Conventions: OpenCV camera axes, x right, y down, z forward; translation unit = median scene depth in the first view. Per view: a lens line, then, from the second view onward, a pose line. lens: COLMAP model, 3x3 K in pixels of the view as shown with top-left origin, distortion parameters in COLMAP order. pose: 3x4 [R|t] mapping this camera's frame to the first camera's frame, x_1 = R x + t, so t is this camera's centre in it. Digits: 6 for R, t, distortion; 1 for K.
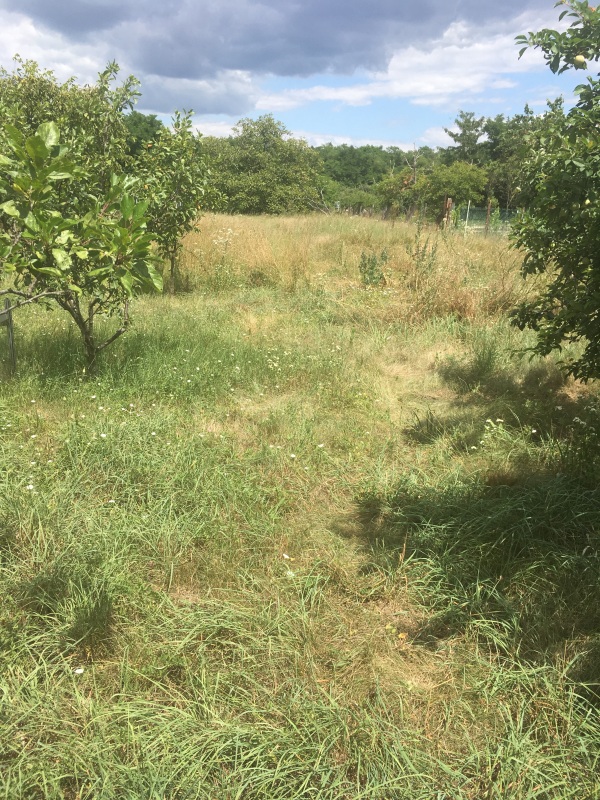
lens RADIAL K [[661.4, 0, 300.0], [0, 661.4, 400.0], [0, 0, 1]] dist [0.074757, -0.101362]
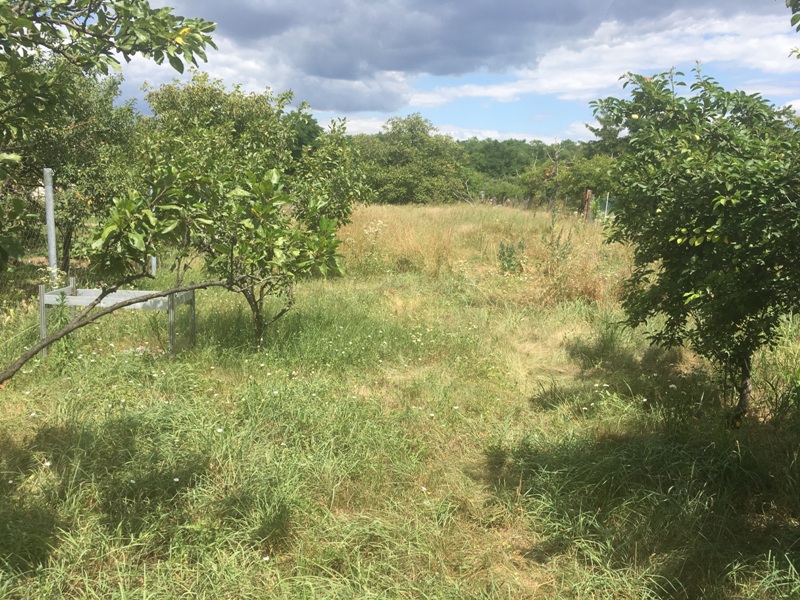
lens RADIAL K [[661.4, 0, 415.9], [0, 661.4, 299.2], [0, 0, 1]] dist [0.074757, -0.101362]
pose [[0.999006, 0.008674, -0.043717, 0.008478], [-0.014198, 0.991714, -0.127675, 0.024899], [0.042248, 0.128169, 0.990852, -0.151001]]
